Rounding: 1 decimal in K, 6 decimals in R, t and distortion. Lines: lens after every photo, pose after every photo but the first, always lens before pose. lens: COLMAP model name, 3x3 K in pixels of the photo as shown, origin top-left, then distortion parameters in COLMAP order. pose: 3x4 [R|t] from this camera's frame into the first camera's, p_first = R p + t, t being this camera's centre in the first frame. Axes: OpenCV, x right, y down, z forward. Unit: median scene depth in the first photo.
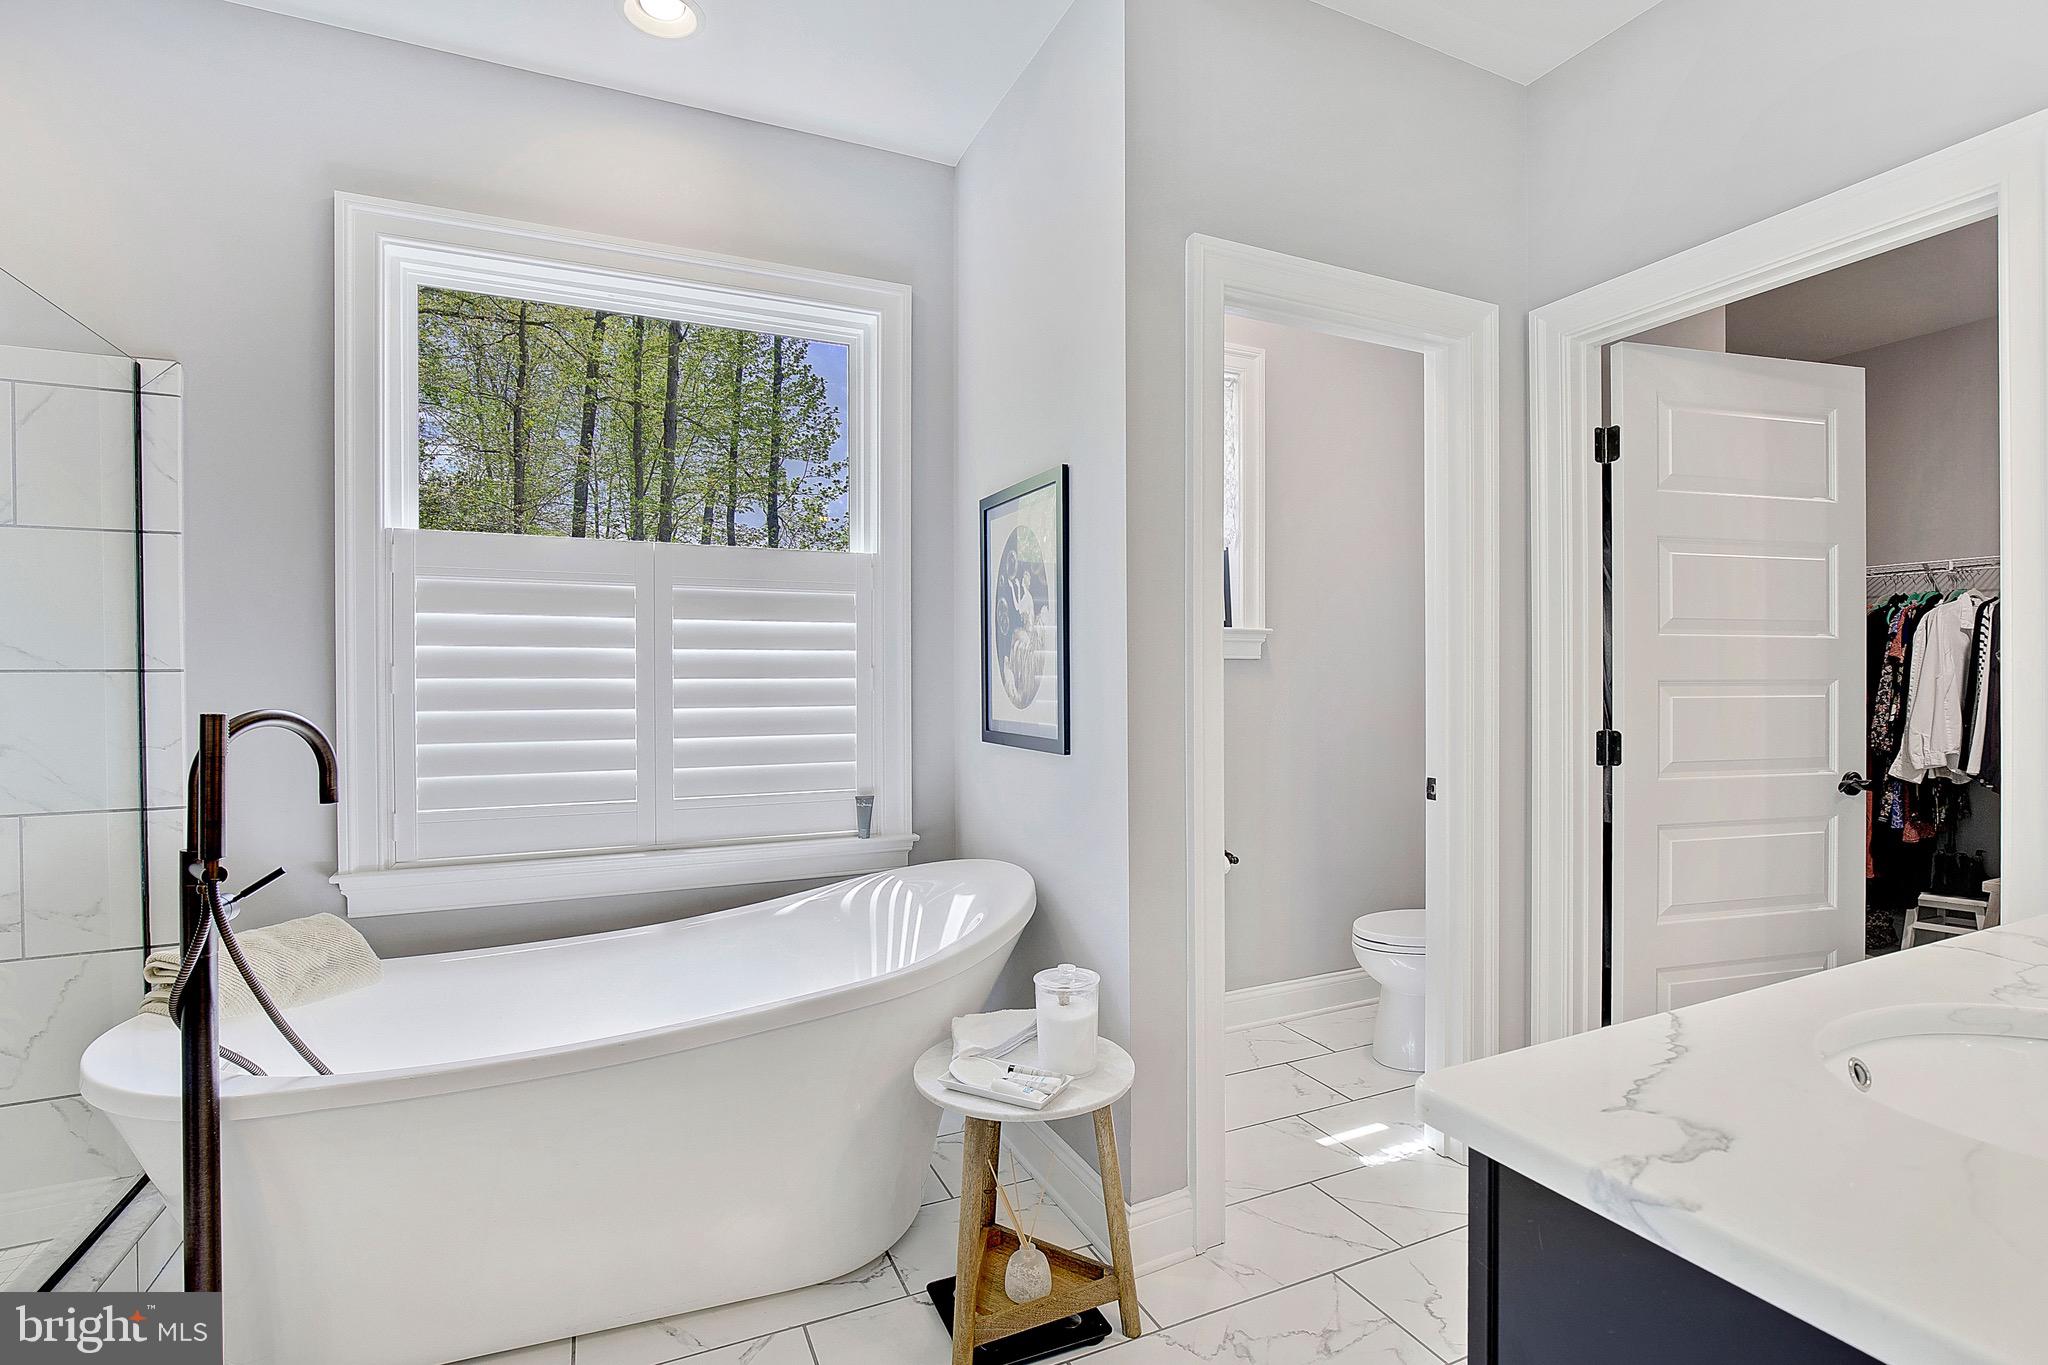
lens RADIAL K [[959.3, 0, 1062.7], [0, 959.3, 676.3], [0, 0, 1]] dist [-0.002870, -0.000286]
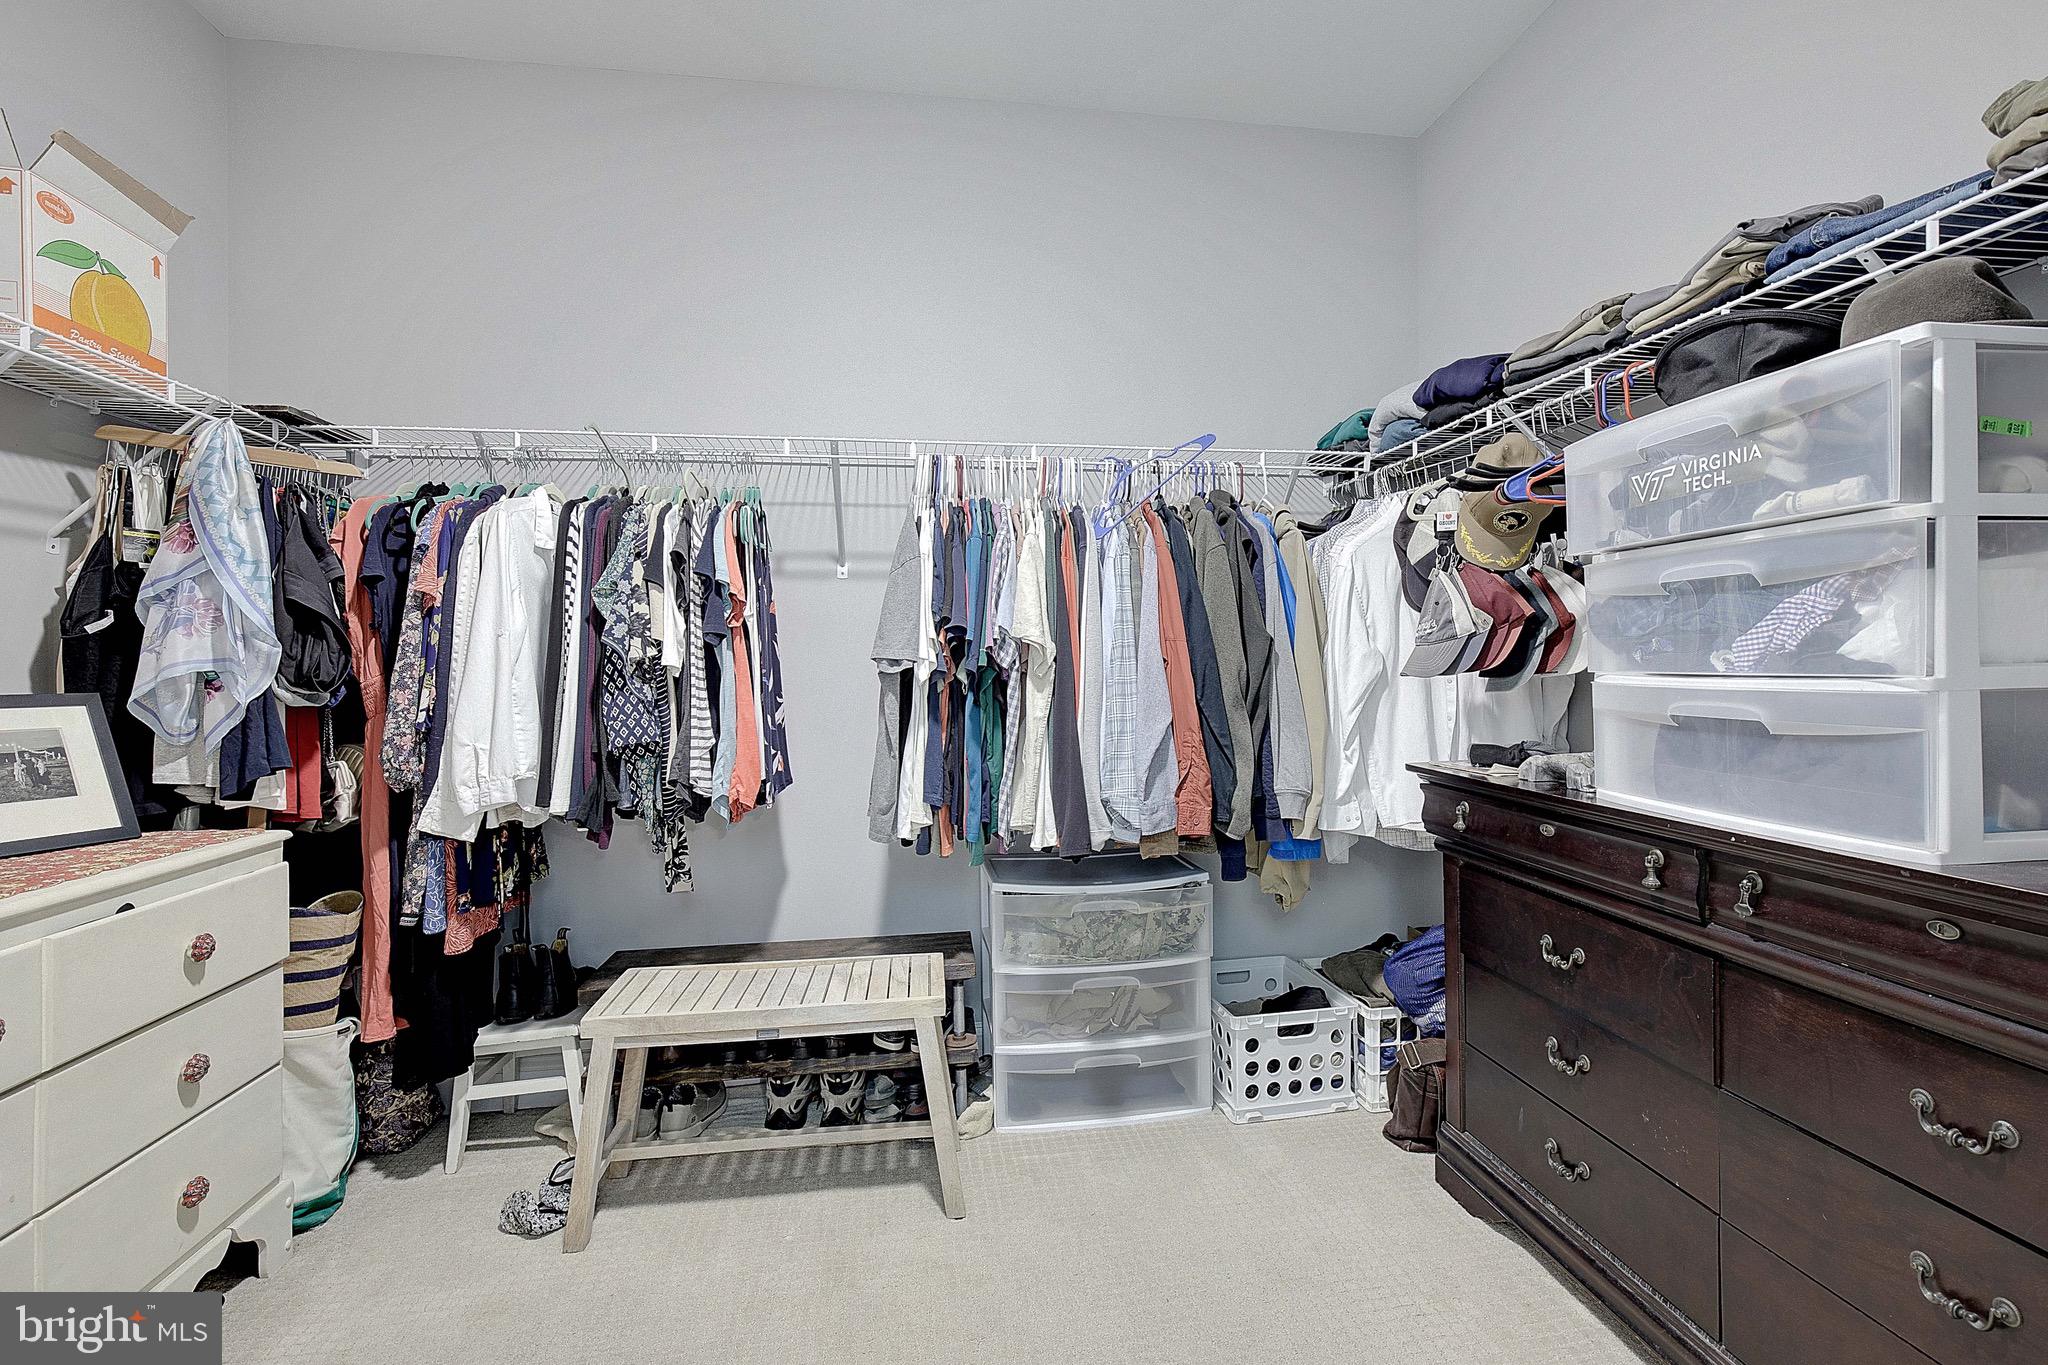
lens RADIAL K [[959.3, 0, 1062.7], [0, 959.3, 676.3], [0, 0, 1]] dist [-0.002870, -0.000286]
pose [[0.286844, -0.007929, 0.957944, 0.501559], [0.007202, 0.999955, 0.006120, 0.022929], [-0.957950, 0.005144, 0.286888, 0.556173]]
